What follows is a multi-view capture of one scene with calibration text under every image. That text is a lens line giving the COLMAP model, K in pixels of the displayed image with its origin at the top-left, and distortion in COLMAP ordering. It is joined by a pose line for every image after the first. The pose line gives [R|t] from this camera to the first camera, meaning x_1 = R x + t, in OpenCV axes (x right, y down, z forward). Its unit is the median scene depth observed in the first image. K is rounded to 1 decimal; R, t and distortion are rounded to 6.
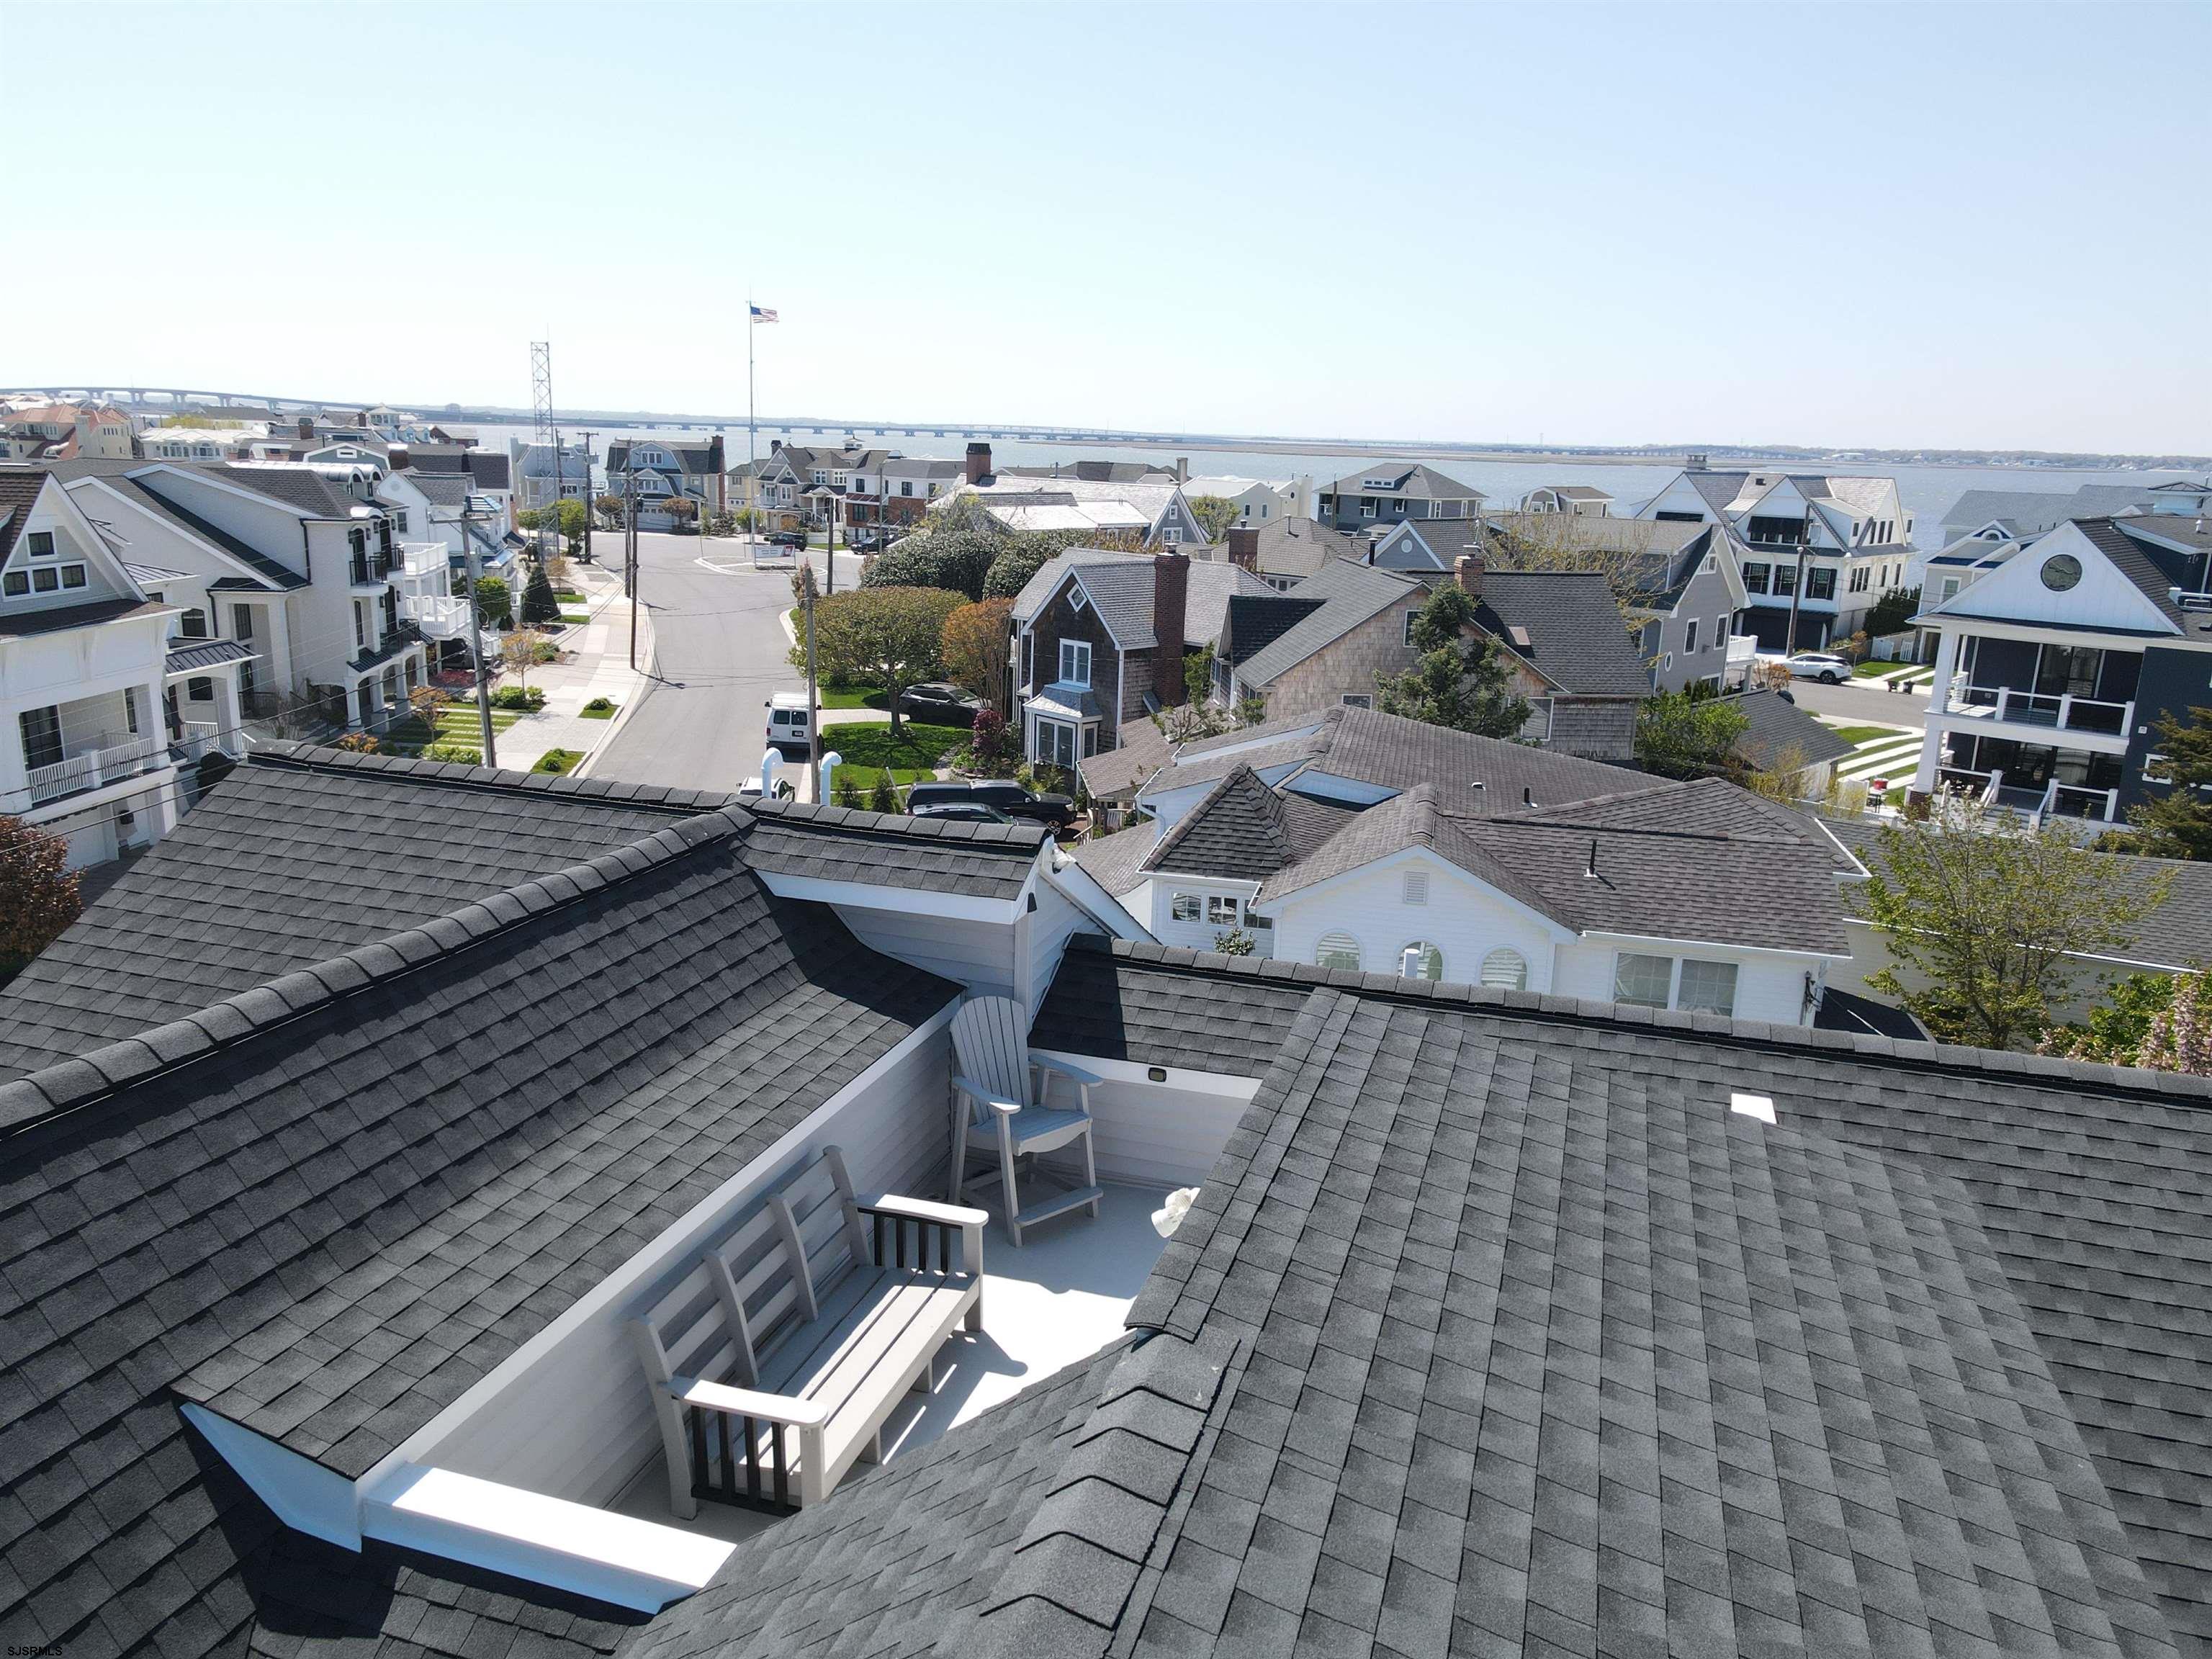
lens RADIAL K [[1616.9, 0, 1098.1], [0, 1616.9, 830.6], [0, 0, 1]] dist [-0.004454, 0.049471]
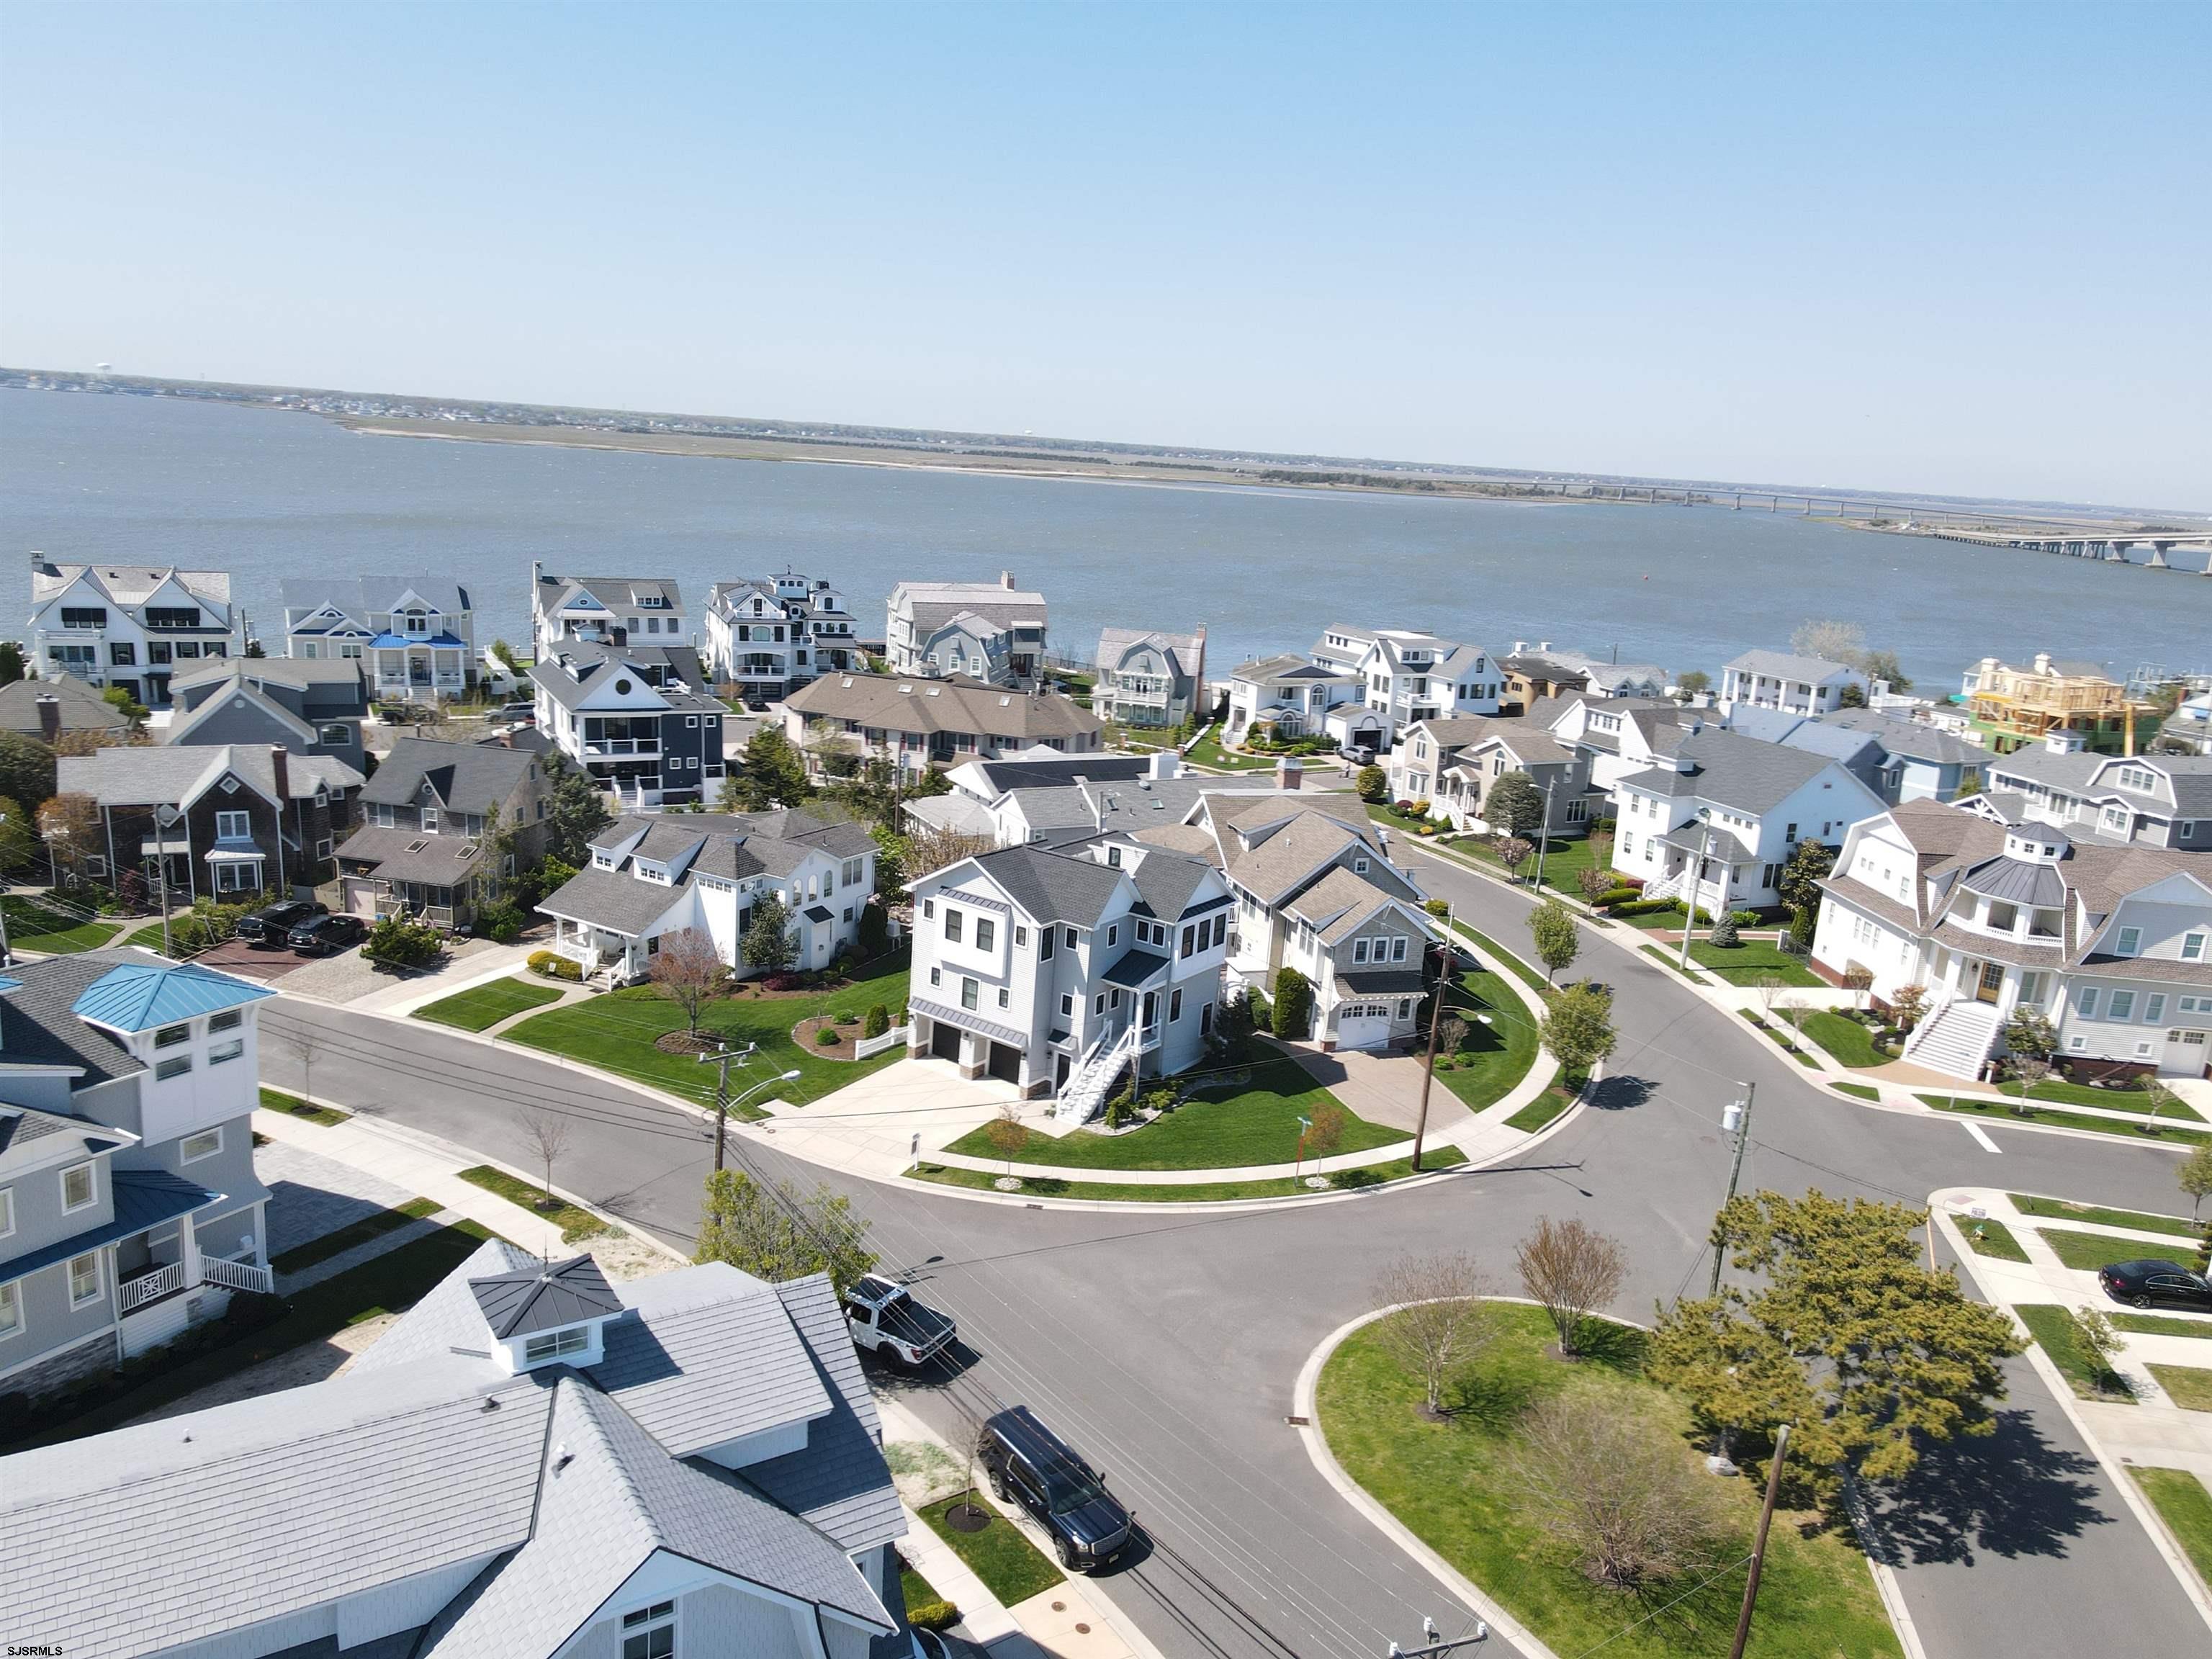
lens RADIAL K [[1607.1, 0, 1066.2], [0, 1607.1, 833.2], [0, 0, 1]] dist [0.004536, 0.002988]
pose [[0.330799, -0.234562, 0.914086, -1.193412], [0.179356, 0.966590, 0.183128, -0.239269], [-0.926501, 0.103368, 0.361817, -0.332886]]
